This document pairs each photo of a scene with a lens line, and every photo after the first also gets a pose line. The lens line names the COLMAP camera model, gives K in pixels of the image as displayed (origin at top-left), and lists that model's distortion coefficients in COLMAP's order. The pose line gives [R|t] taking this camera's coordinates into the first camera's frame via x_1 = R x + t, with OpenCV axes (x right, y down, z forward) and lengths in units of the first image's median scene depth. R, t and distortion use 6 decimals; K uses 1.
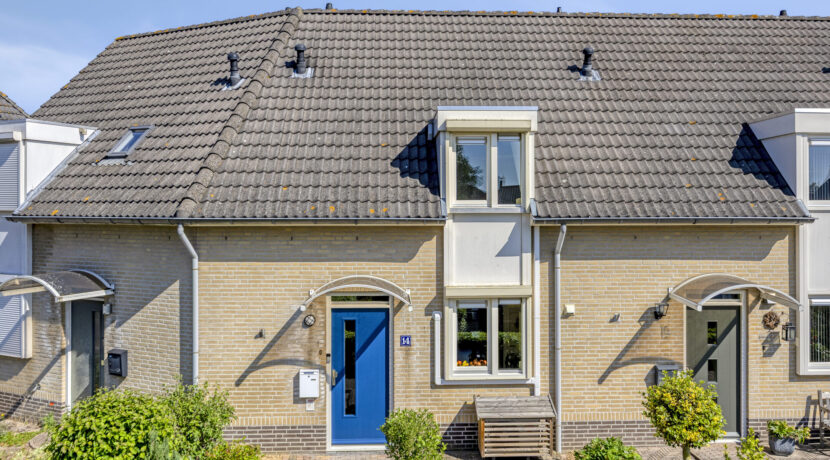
lens RADIAL K [[686.8, 0, 416.3], [0, 686.8, 218.4], [0, 0, 1]] dist [-0.002112, 0.001919]
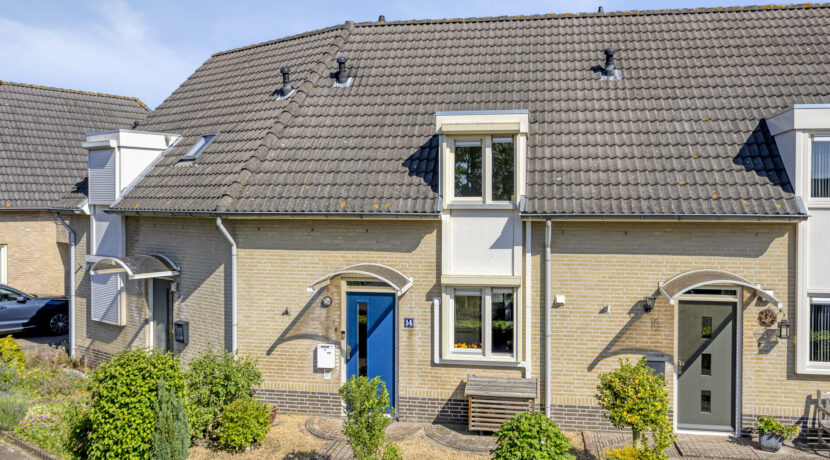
lens RADIAL K [[685.5, 0, 415.0], [0, 685.5, 230.0], [0, 0, 1]] dist [-0.001189, -0.003531]
pose [[0.976221, 0.011717, -0.216459, 0.232315], [-0.006344, 0.999655, 0.025502, -0.001220], [0.216683, -0.023523, 0.975958, -0.083257]]
